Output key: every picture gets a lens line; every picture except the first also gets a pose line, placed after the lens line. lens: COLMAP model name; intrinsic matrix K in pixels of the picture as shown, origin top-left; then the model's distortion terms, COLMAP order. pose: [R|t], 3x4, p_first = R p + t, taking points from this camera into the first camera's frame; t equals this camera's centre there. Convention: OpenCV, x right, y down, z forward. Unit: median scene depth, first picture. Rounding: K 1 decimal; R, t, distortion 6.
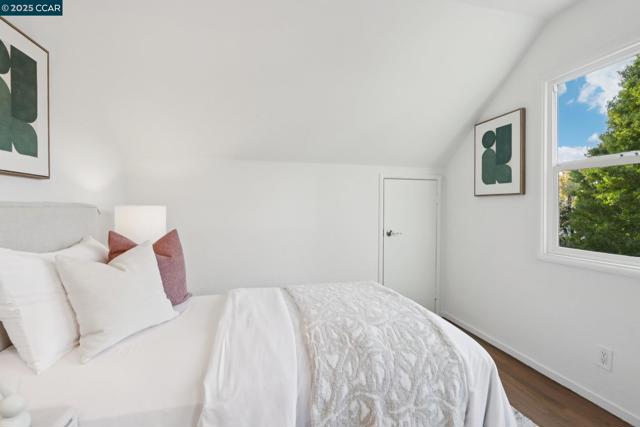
lens RADIAL K [[297.9, 0, 319.6], [0, 297.9, 212.9], [0, 0, 1]] dist [-0.008655, 0.000198]
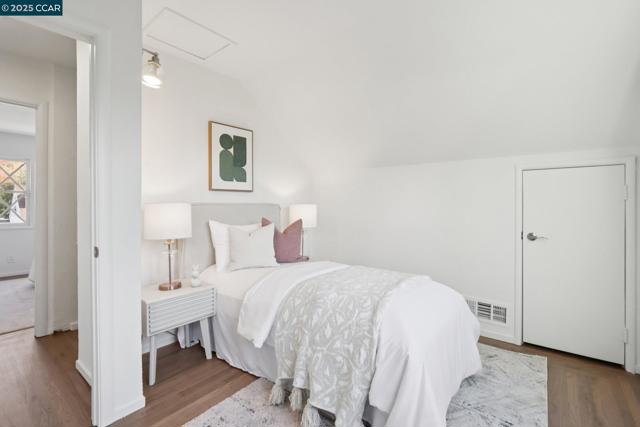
lens RADIAL K [[297.9, 0, 316.9], [0, 297.9, 209.0], [0, 0, 1]] dist [-0.008655, 0.000198]
pose [[0.604403, 0.006836, -0.796650, 1.222339], [-0.014106, 0.999898, -0.002121, 0.004986], [0.796554, 0.012520, 0.604437, 0.115411]]
